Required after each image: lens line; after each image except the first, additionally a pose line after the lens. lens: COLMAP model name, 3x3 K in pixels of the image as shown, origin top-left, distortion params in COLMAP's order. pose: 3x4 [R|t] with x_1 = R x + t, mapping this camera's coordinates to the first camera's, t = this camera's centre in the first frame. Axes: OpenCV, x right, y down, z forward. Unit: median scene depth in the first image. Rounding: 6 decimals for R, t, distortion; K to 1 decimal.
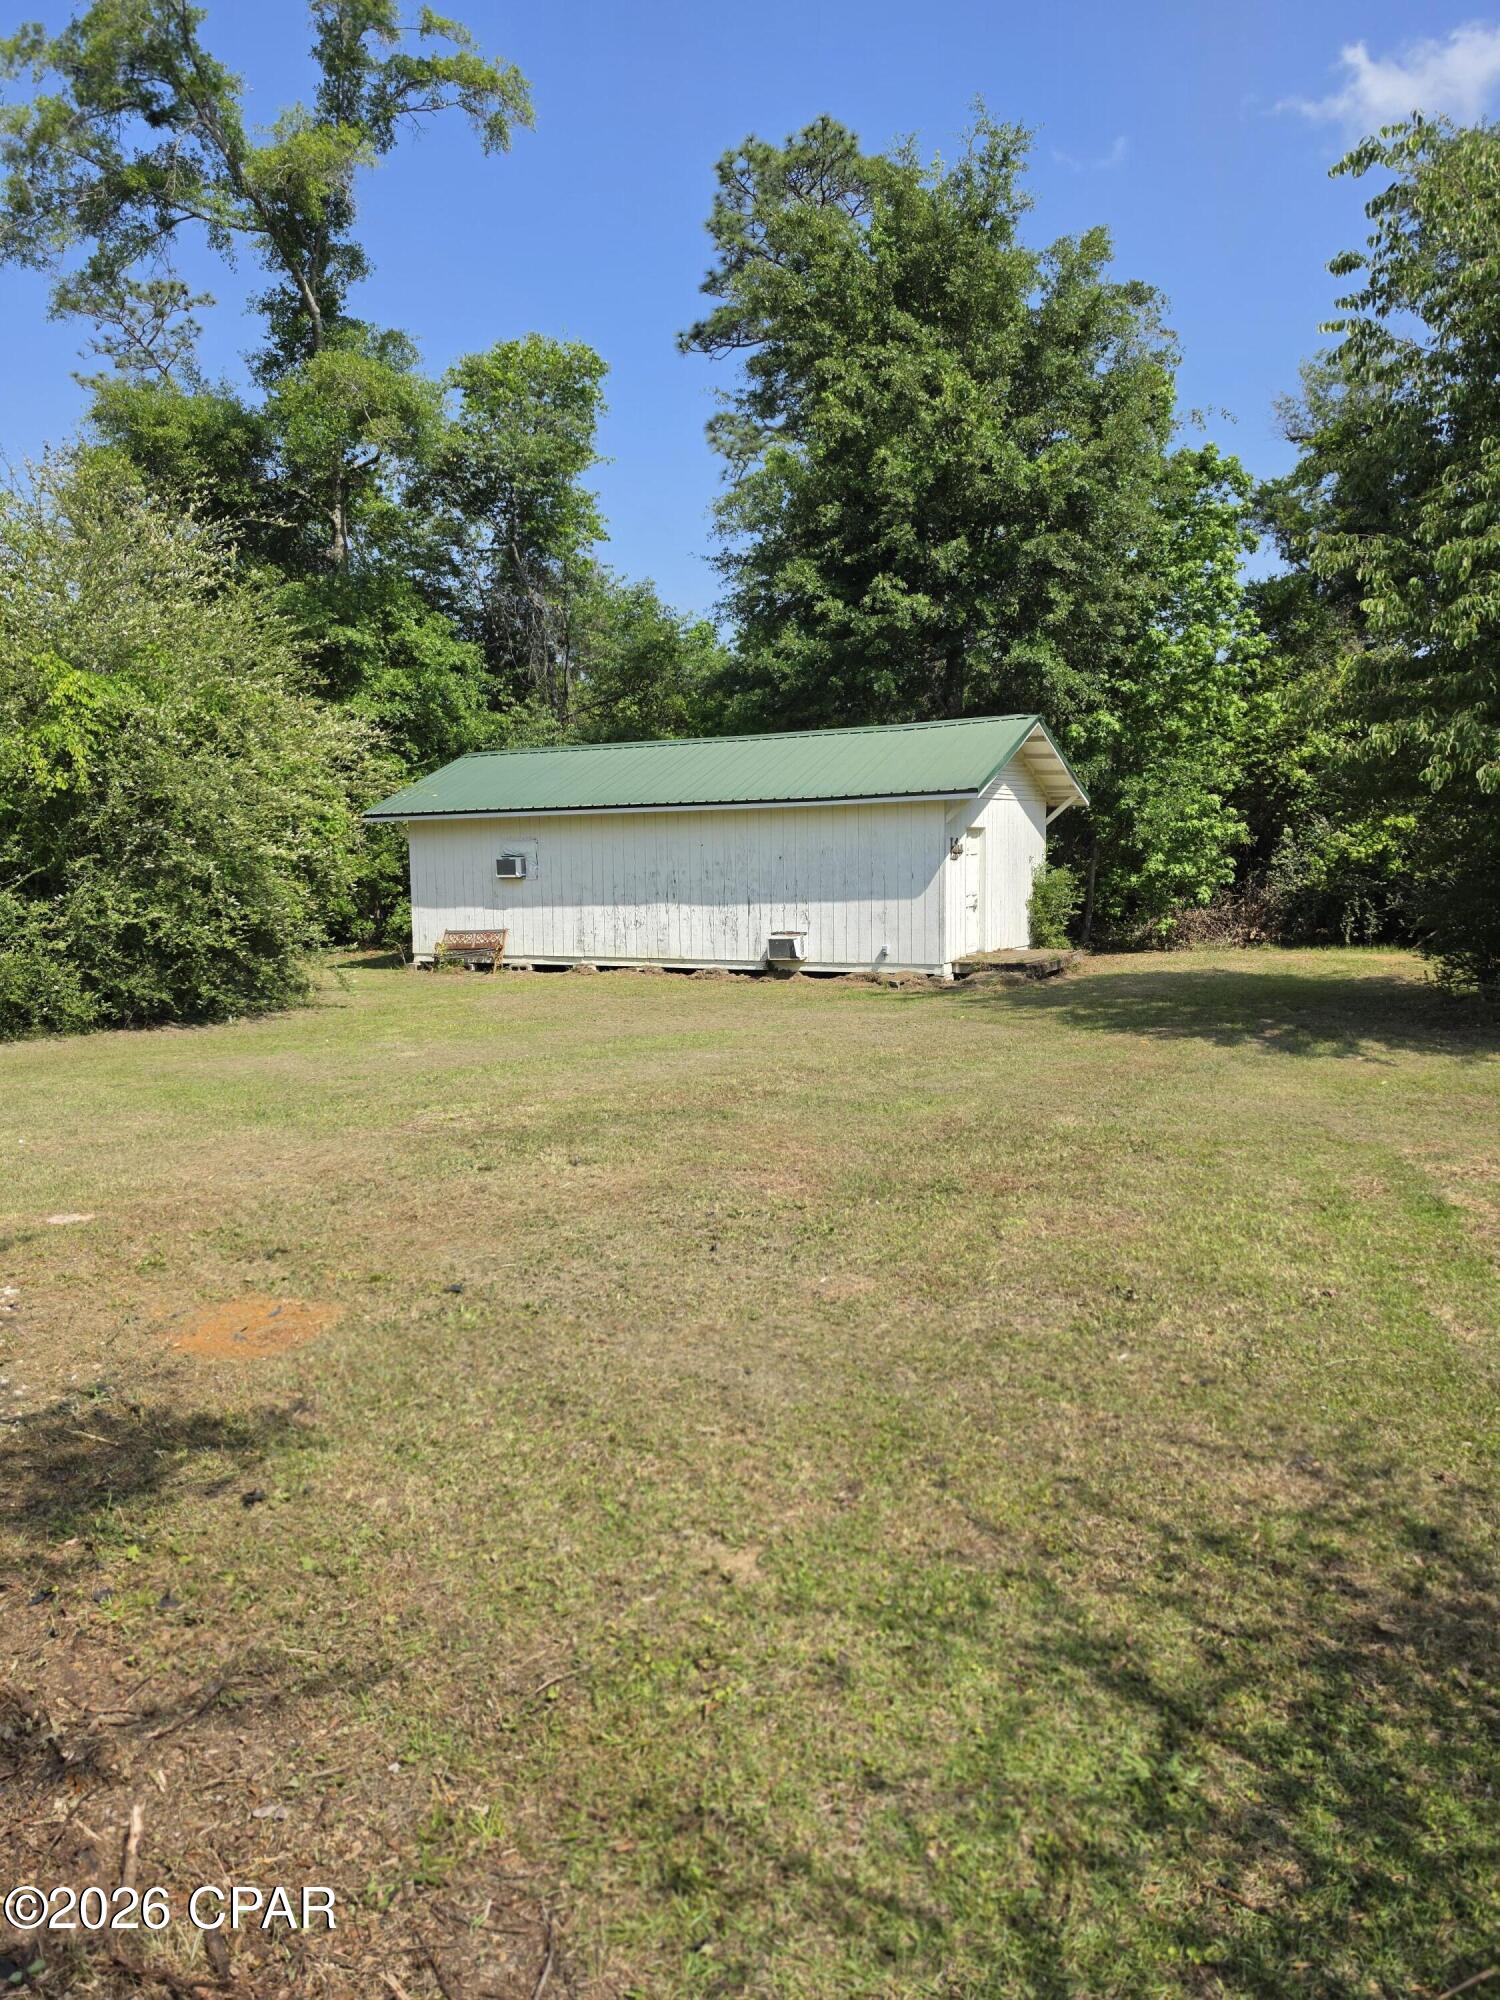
lens RADIAL K [[1354.8, 0, 748.7], [0, 1354.8, 1001.4], [0, 0, 1]] dist [0.036055, -0.002013]
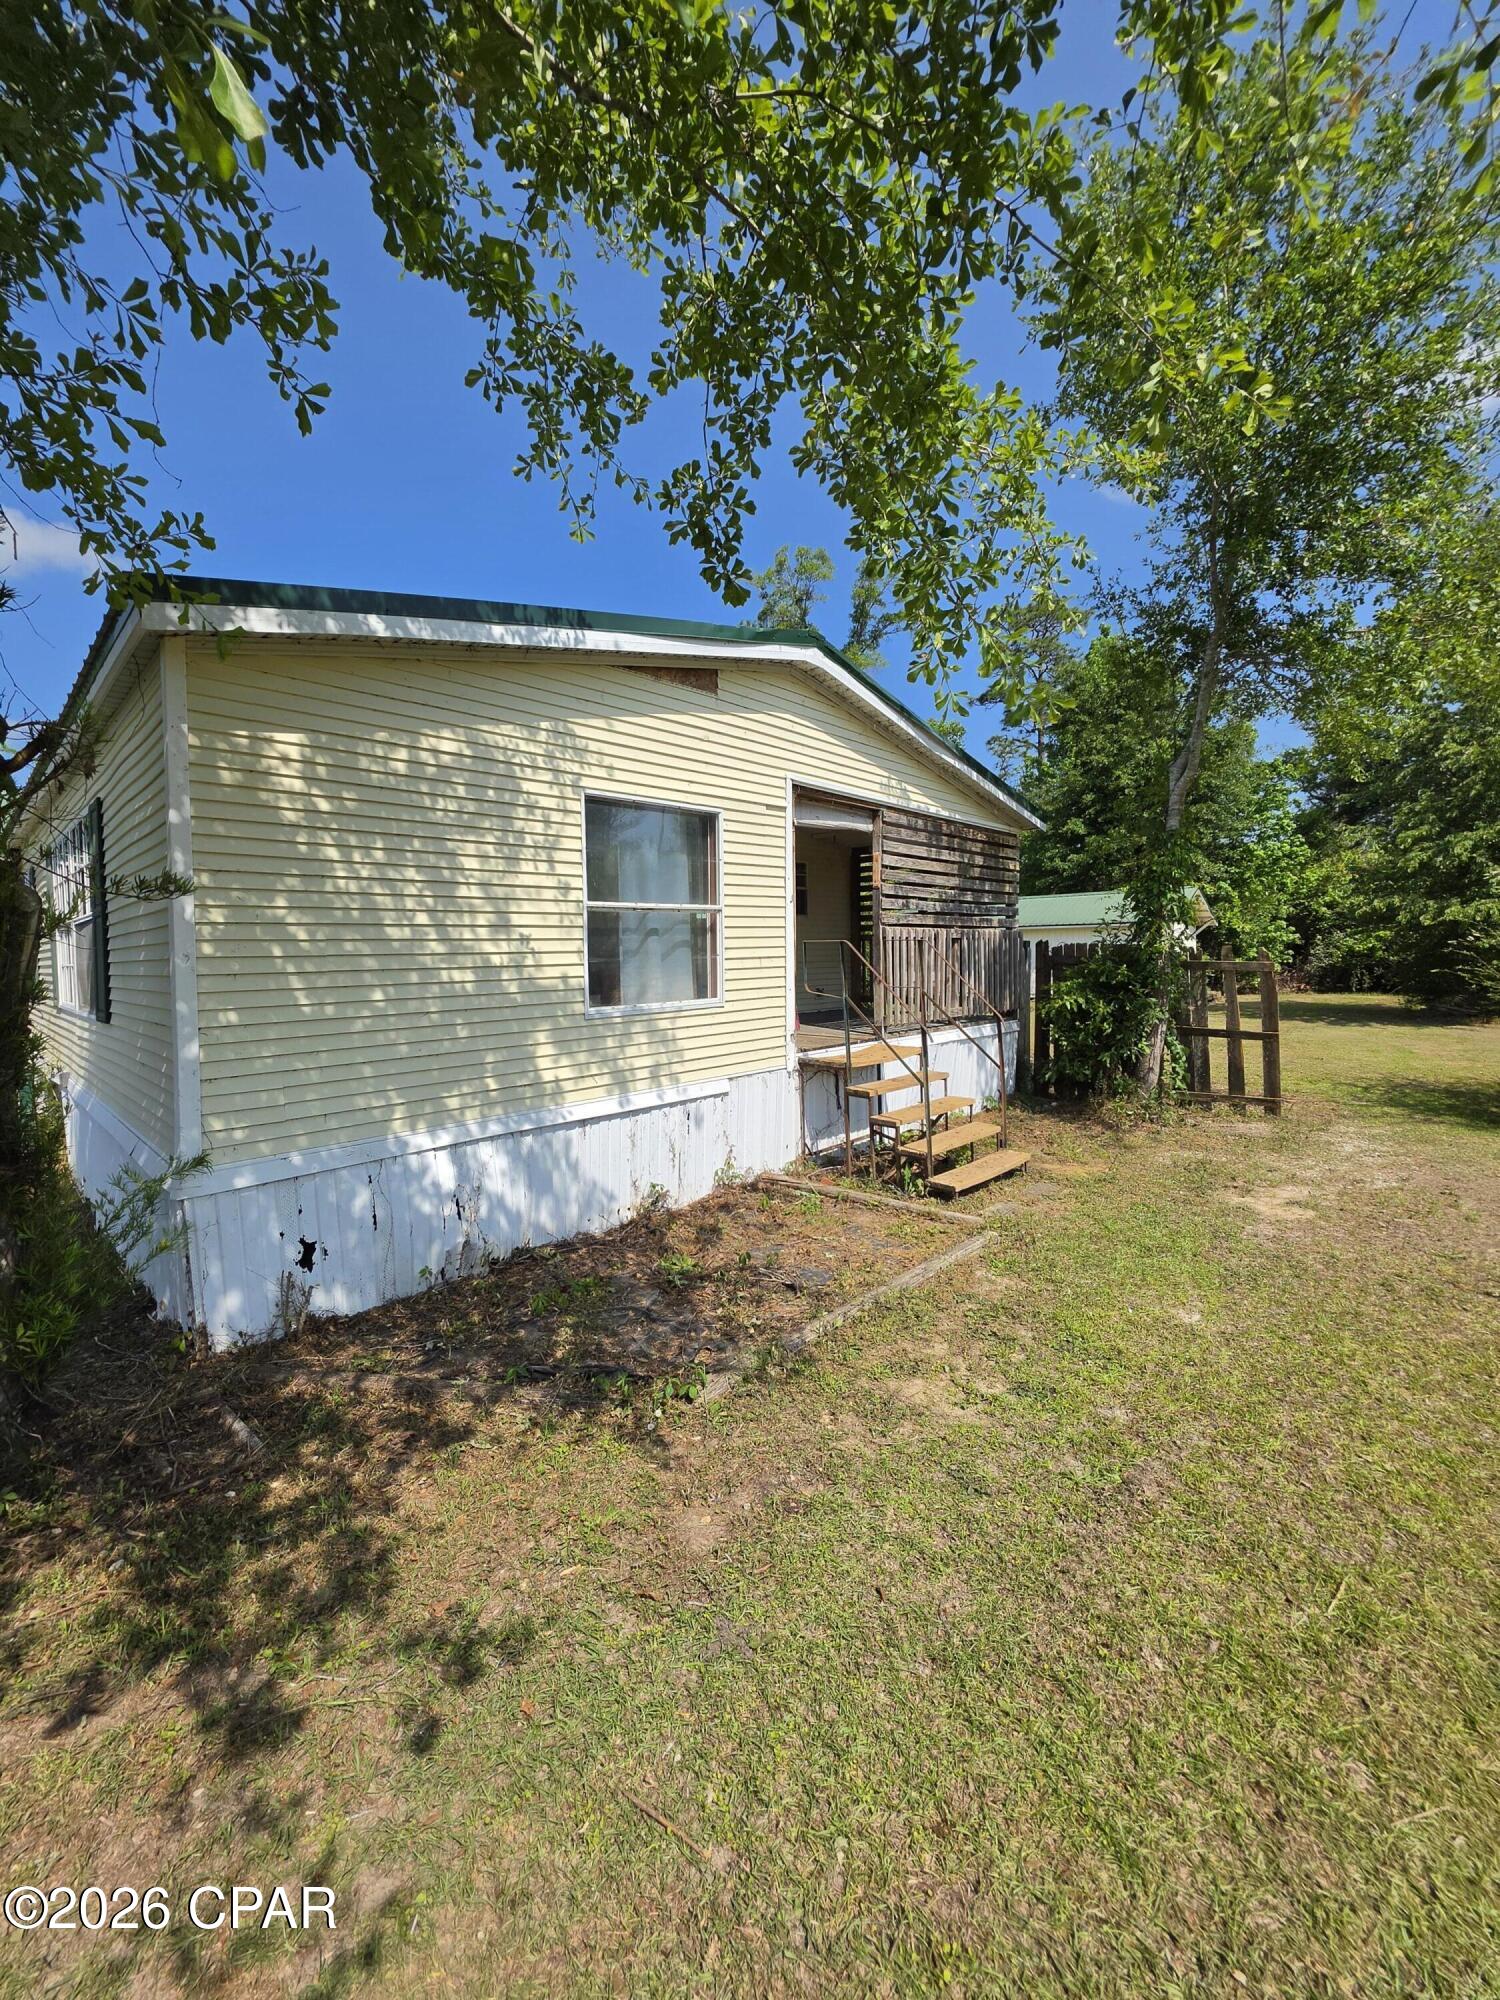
lens RADIAL K [[800.4, 0, 752.5], [0, 800.4, 993.3], [0, 0, 1]] dist [0.004057, 0.001677]
pose [[0.977548, 0.010212, -0.210466, -0.197065], [-0.021935, 0.998330, -0.053443, 0.045615], [0.209569, 0.056860, 0.976139, -0.381176]]
